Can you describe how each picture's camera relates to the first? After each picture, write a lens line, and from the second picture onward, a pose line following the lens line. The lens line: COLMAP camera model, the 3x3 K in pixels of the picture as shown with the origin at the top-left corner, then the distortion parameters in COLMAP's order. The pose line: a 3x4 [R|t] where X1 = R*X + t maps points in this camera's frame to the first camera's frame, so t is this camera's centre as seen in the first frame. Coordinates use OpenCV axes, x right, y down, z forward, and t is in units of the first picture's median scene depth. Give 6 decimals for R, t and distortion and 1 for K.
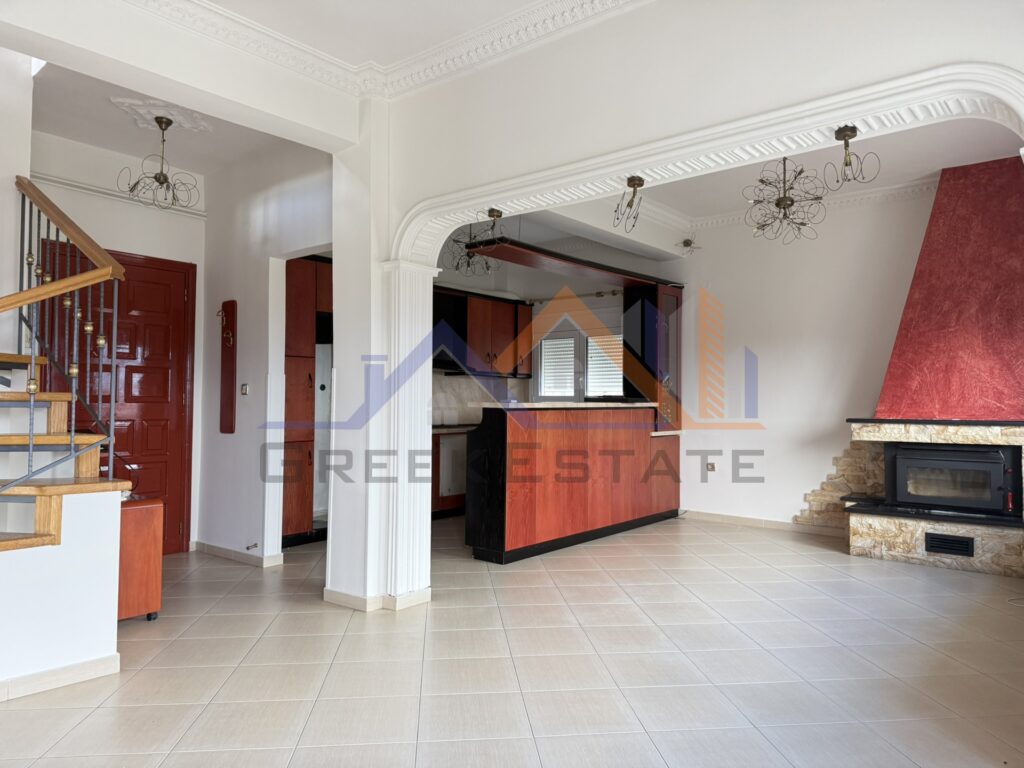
lens RADIAL K [[724.2, 0, 512.0], [0, 724.2, 384.0], [0, 0, 1]] dist [0.072606, -0.094278]
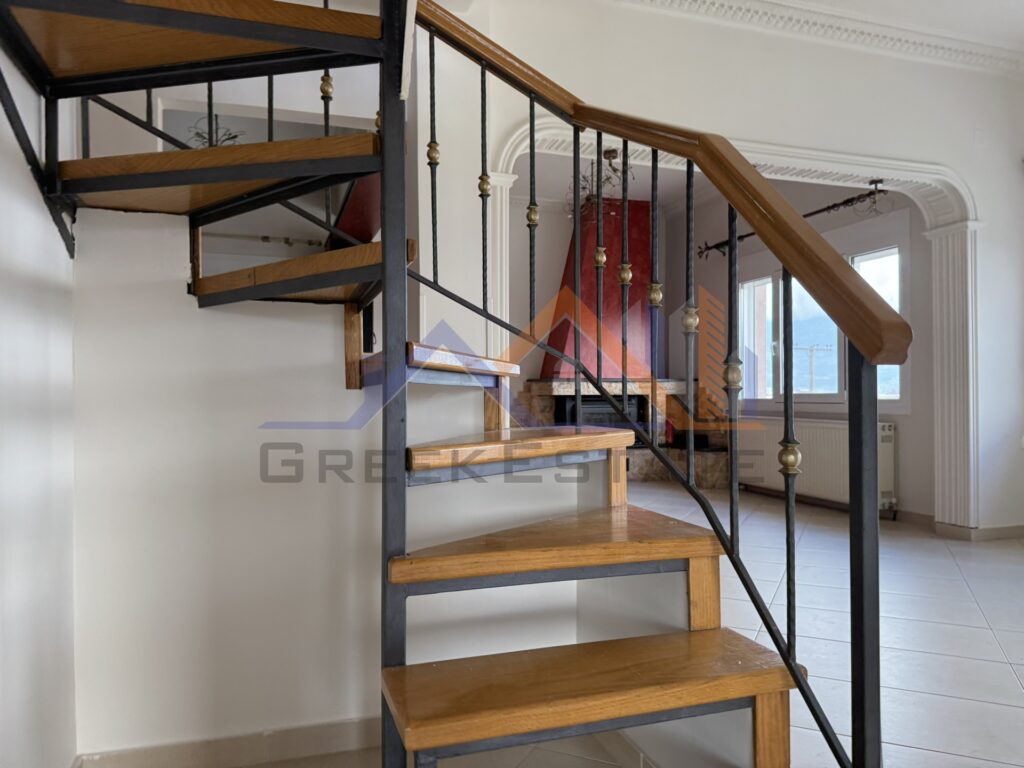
lens RADIAL K [[742.1, 0, 512.5], [0, 742.1, 407.6], [0, 0, 1]] dist [0.068800, -0.001990]
pose [[0.511424, -0.021830, 0.859051, -0.714508], [-0.017053, 0.999223, 0.035544, 0.055753], [-0.859160, -0.032828, 0.510654, 0.415868]]
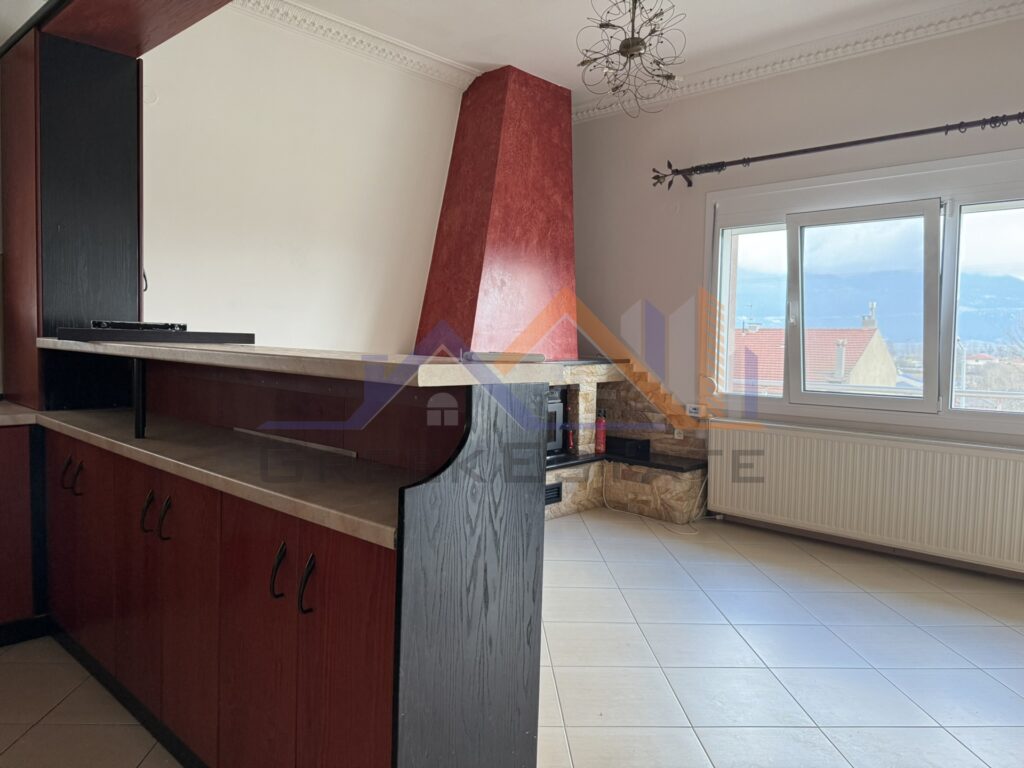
lens RADIAL K [[722.3, 0, 520.3], [0, 722.3, 388.6], [0, 0, 1]] dist [0.117032, -0.119881]
pose [[0.064080, -0.077351, 0.994943, -0.295433], [-0.044021, 0.995802, 0.080253, 0.011696], [-0.996973, -0.048941, 0.060406, 0.935986]]
